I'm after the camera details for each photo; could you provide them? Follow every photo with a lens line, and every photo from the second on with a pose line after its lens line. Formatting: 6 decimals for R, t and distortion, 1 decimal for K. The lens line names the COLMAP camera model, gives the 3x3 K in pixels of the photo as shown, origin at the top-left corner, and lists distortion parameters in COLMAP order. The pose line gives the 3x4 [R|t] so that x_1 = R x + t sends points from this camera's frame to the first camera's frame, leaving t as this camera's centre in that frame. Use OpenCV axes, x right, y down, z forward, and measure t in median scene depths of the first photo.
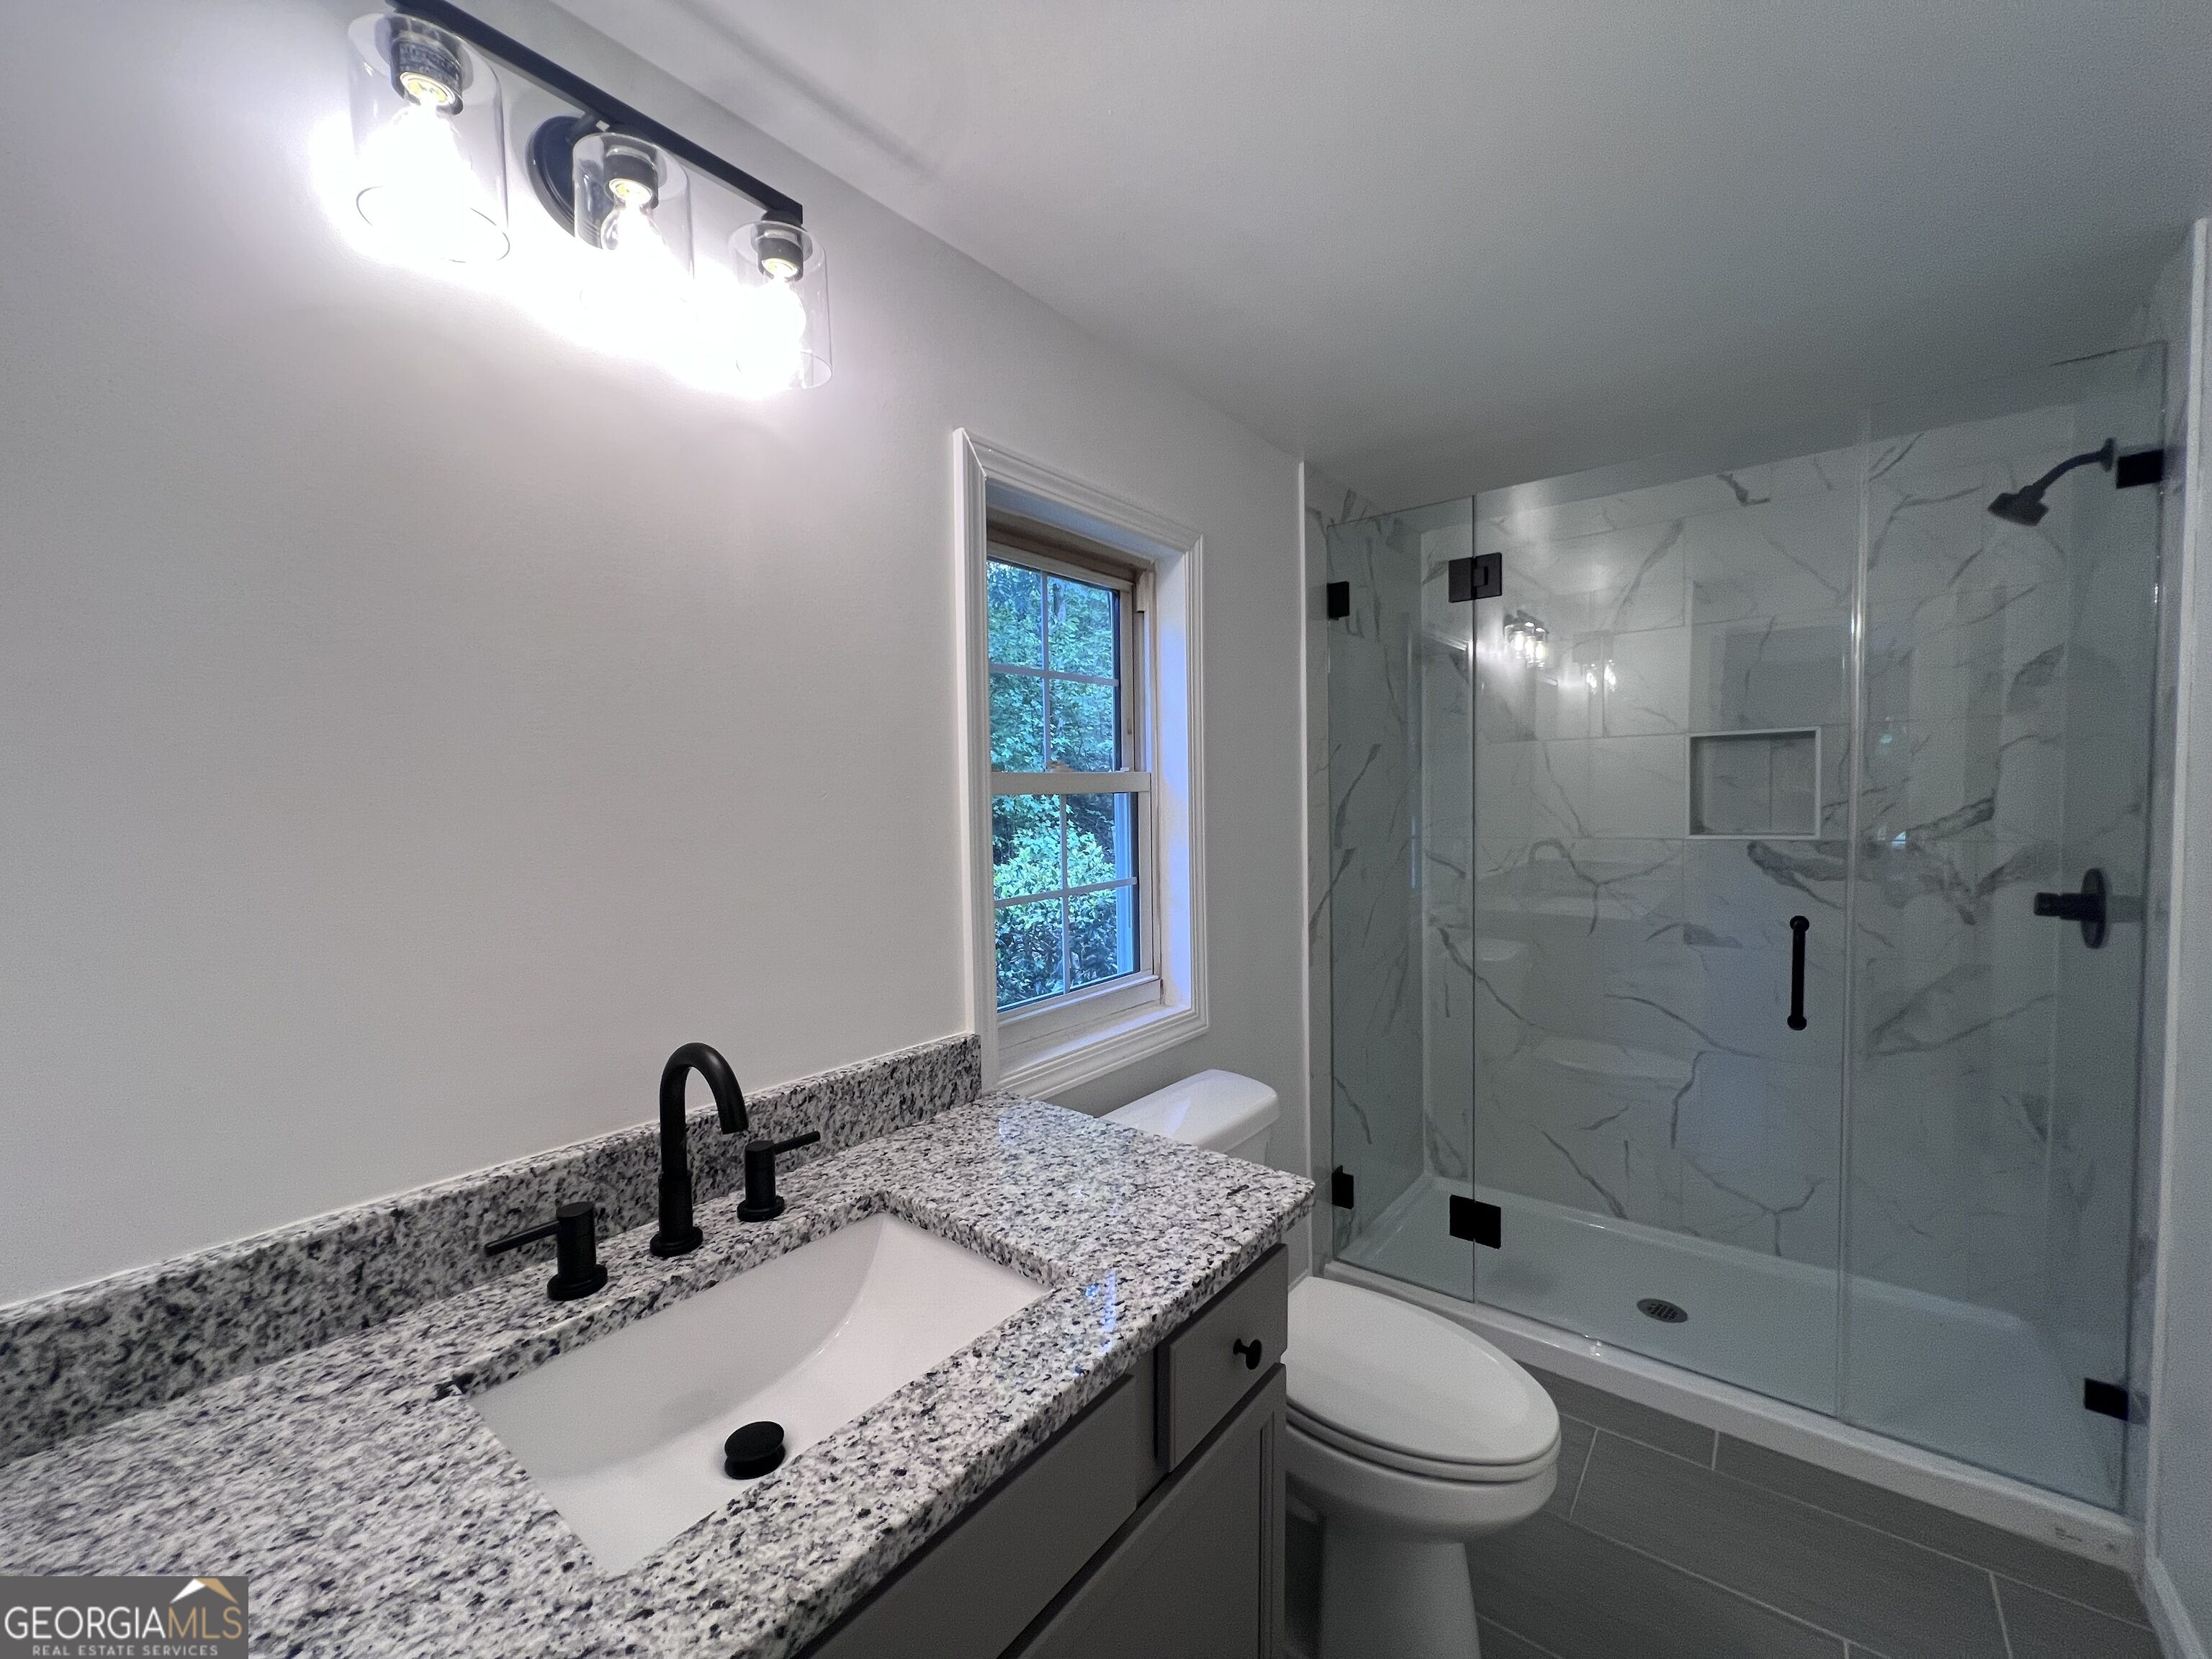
lens RADIAL K [[894.3, 0, 1100.5], [0, 894.3, 835.0], [0, 0, 1]] dist [0.000791, 0.000270]
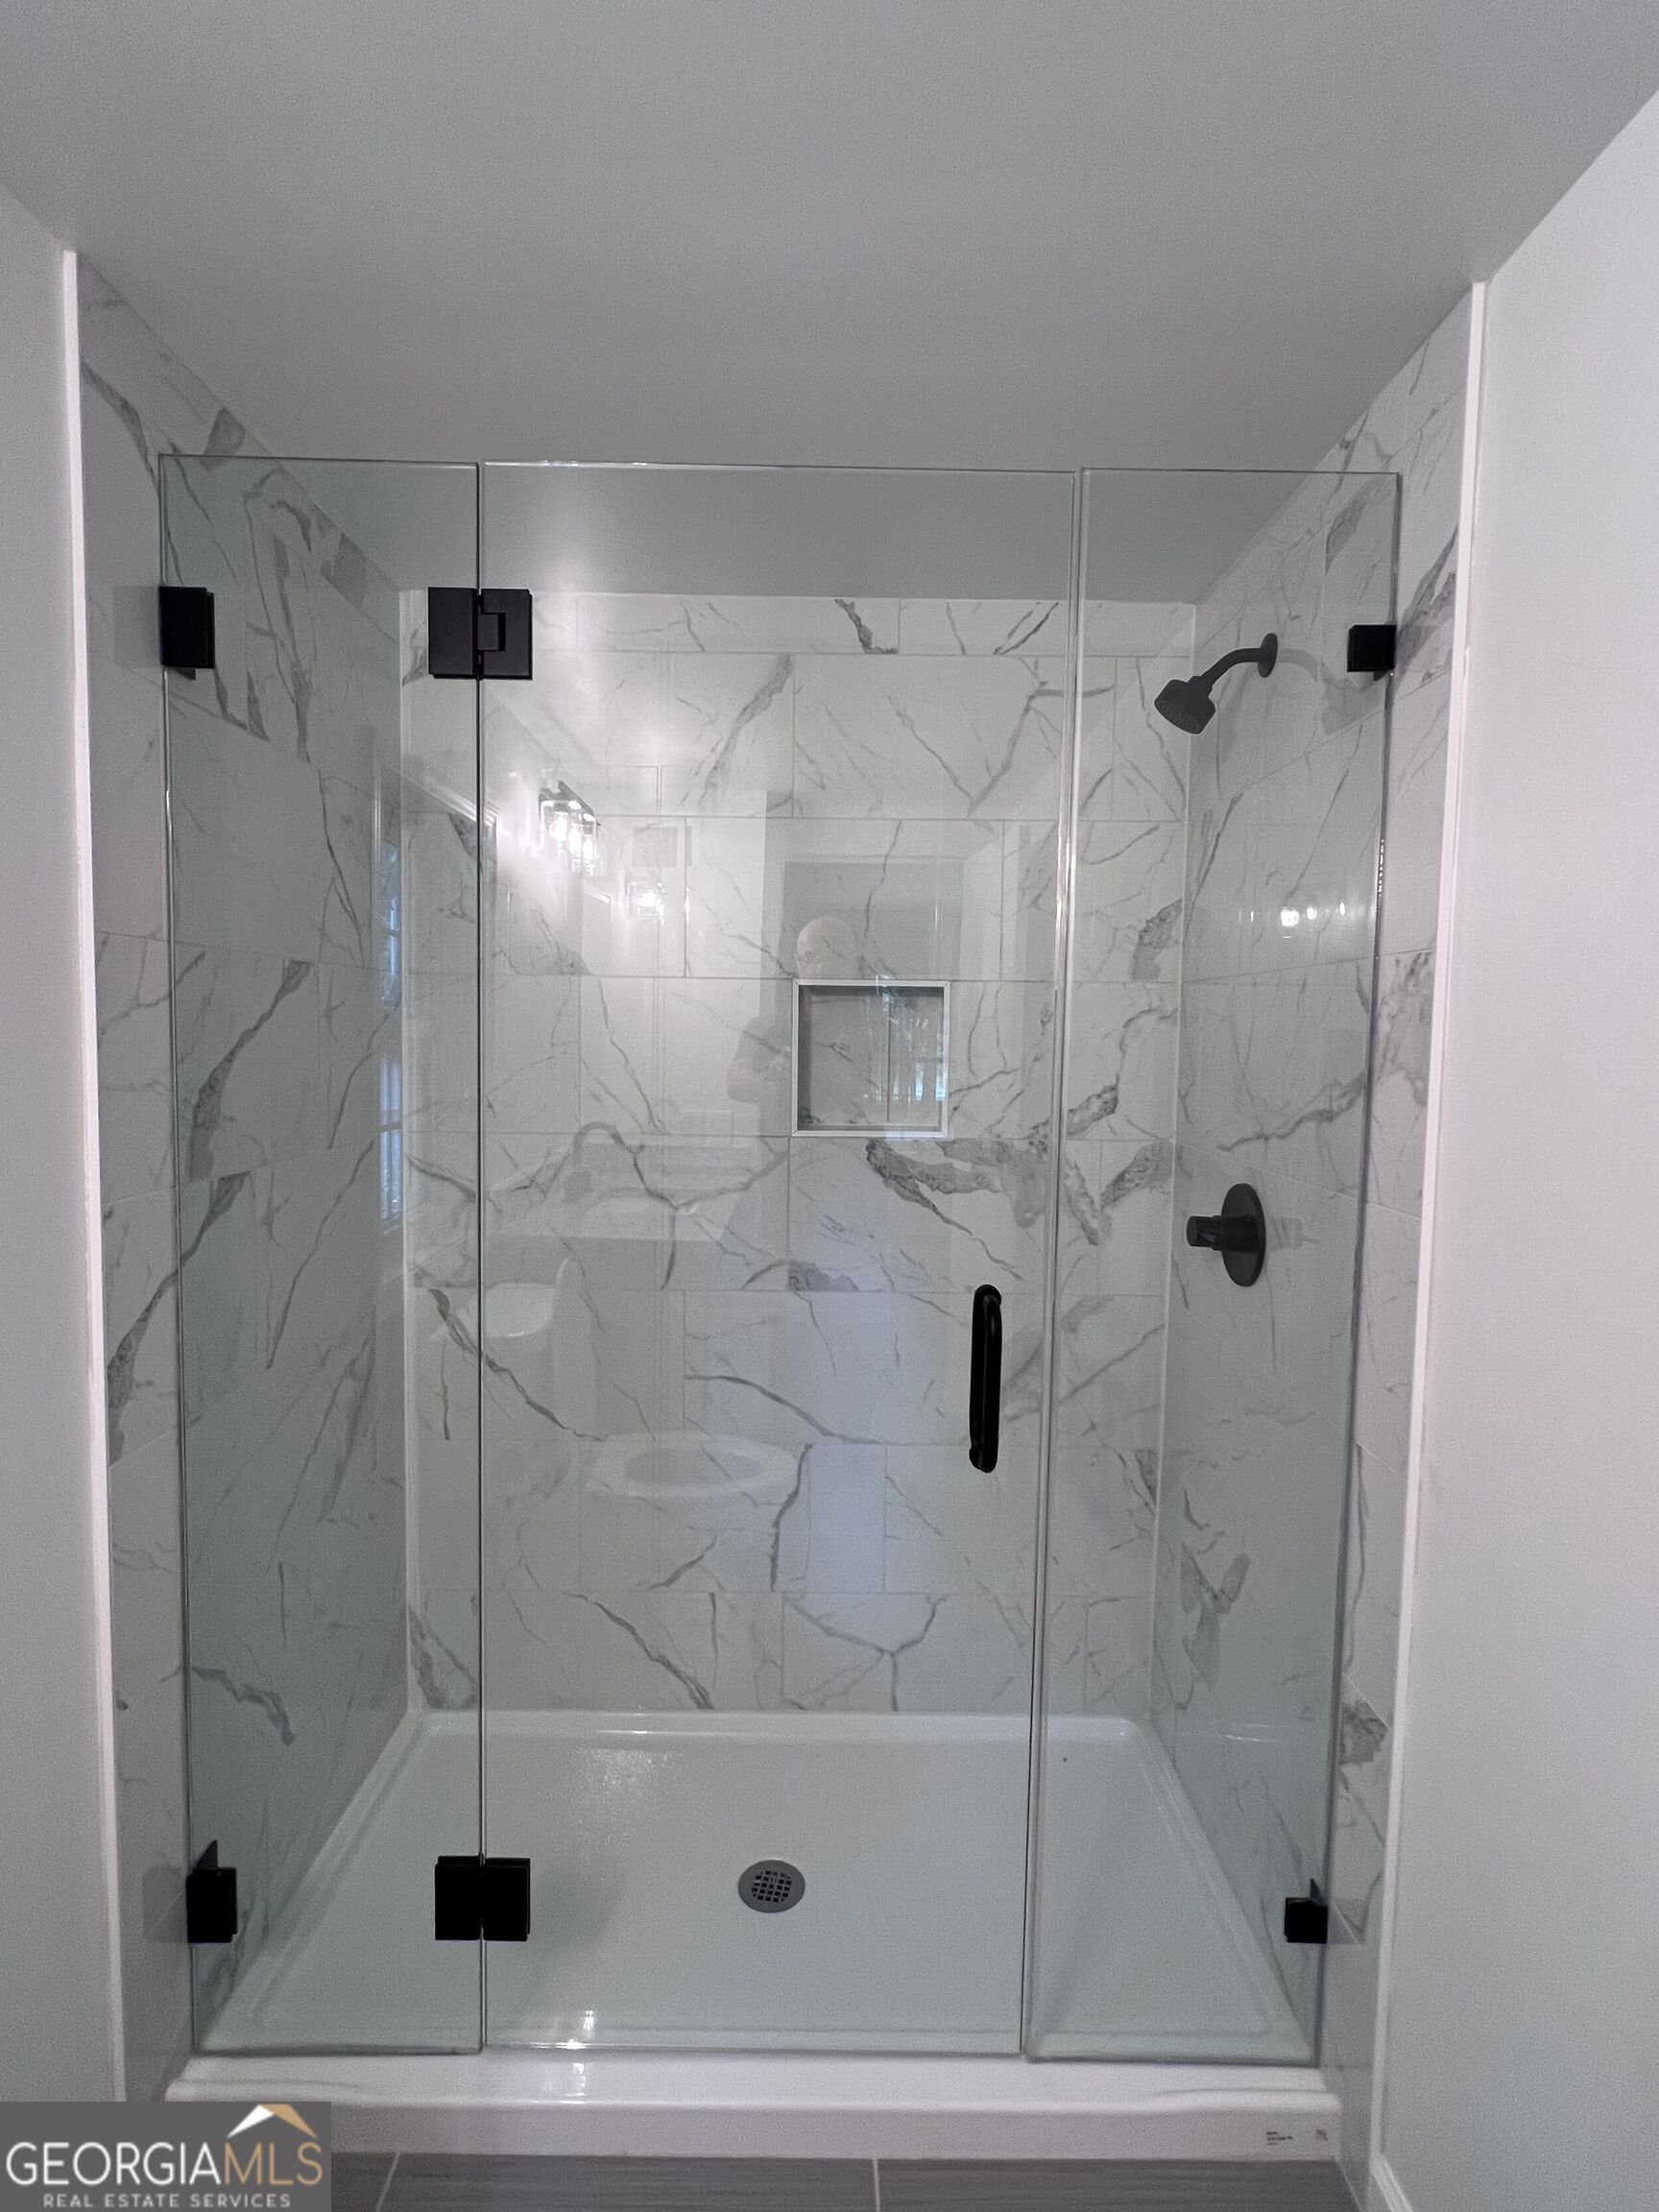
lens RADIAL K [[1056.1, 0, 824.0], [0, 1056.1, 1102.1], [0, 0, 1]] dist [-0.009460, -0.000635]
pose [[0.774970, -0.006908, 0.631960, 0.177546], [-0.005337, 0.999833, 0.017473, -0.036465], [-0.631975, -0.016914, 0.774804, 0.383928]]
